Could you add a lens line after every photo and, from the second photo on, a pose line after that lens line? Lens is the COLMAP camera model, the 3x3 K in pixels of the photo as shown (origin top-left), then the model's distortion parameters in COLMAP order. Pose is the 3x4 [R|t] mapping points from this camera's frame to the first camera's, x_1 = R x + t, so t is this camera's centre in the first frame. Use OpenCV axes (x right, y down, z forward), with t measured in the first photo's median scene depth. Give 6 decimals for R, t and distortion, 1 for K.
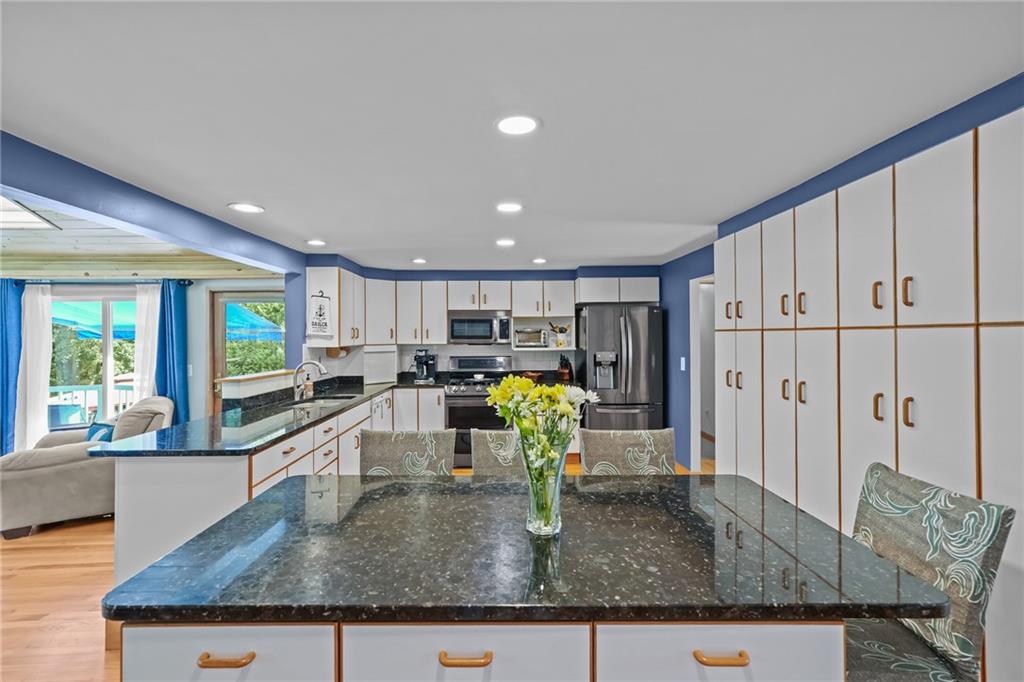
lens RADIAL K [[464.9, 0, 510.3], [0, 464.9, 334.3], [0, 0, 1]] dist [-0.018787, 0.012654]
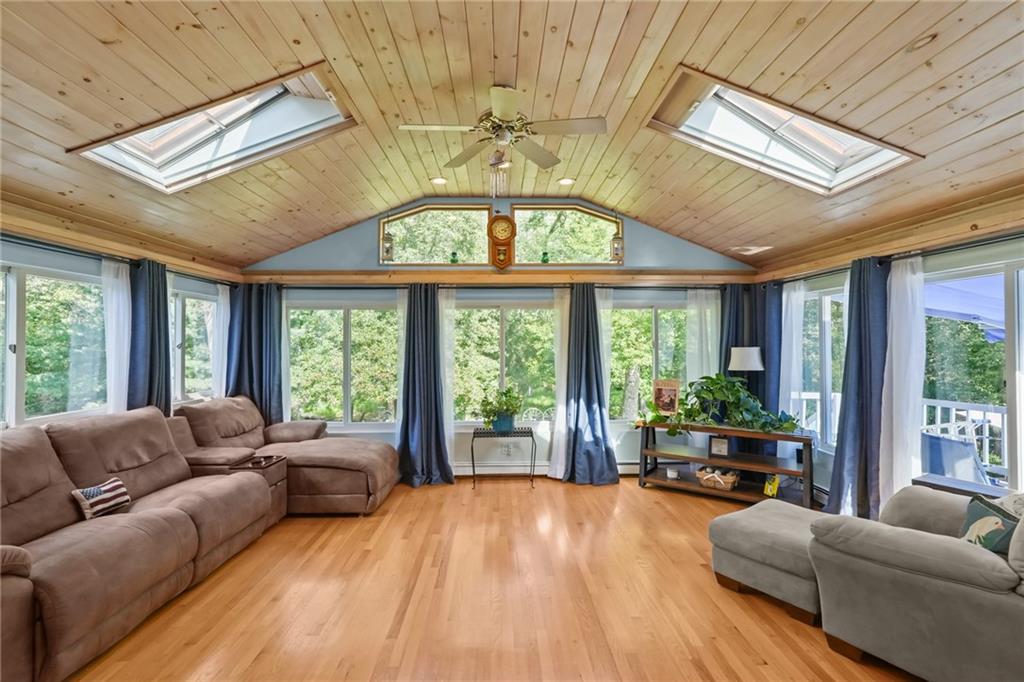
lens RADIAL K [[479.0, 0, 507.2], [0, 479.0, 335.7], [0, 0, 1]] dist [-0.017530, 0.013144]
pose [[0.000364, -0.007373, -0.999973, -0.277008], [0.001779, 0.999971, -0.007373, 0.009856], [0.999998, -0.001776, 0.000377, 0.360122]]
